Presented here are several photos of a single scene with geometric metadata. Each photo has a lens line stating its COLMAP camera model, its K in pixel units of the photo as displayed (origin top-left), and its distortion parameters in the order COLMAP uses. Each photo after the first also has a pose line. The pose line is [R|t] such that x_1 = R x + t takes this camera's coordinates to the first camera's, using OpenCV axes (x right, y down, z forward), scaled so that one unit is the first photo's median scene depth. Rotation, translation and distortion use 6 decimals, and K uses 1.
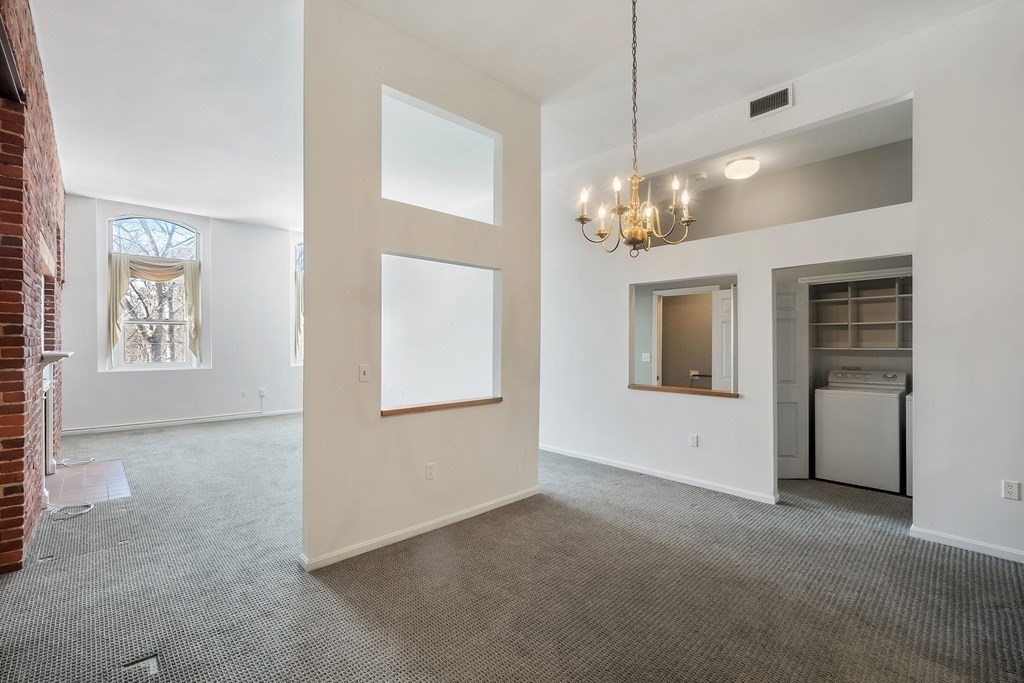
lens RADIAL K [[445.6, 0, 496.7], [0, 445.6, 342.4], [0, 0, 1]] dist [-0.003472, -0.001023]
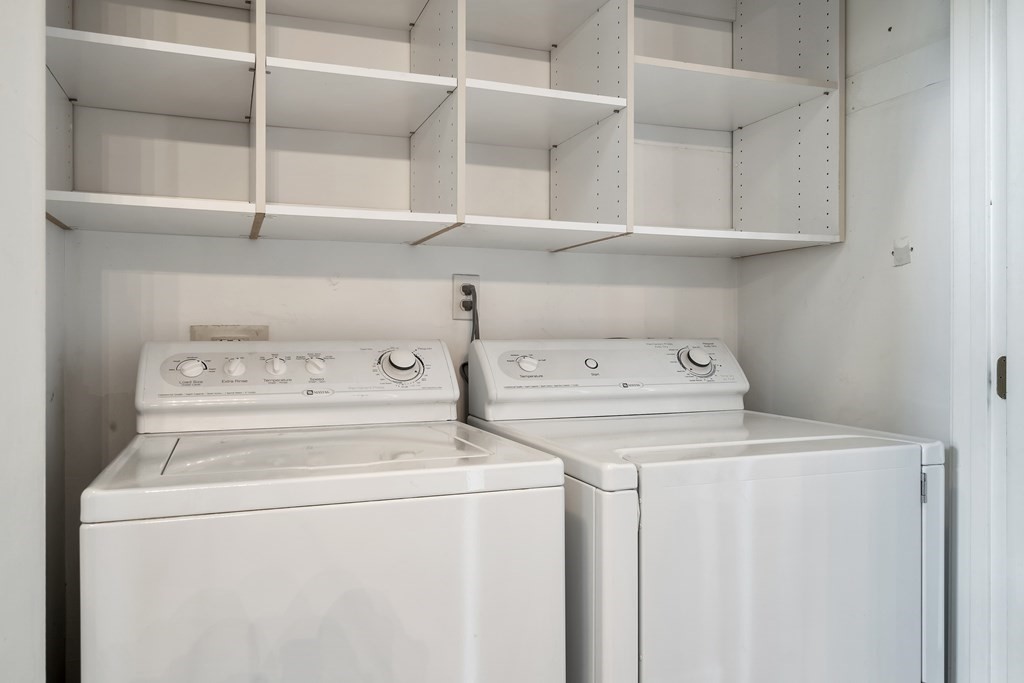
lens RADIAL K [[728.3, 0, 512.0], [0, 728.3, 341.5], [0, 0, 1]] dist [0.000257, 0.000153]
pose [[0.373814, -0.002287, 0.927501, 0.526876], [-0.002865, 0.999989, 0.003620, 0.058541], [-0.927499, -0.004011, 0.373803, 0.741133]]
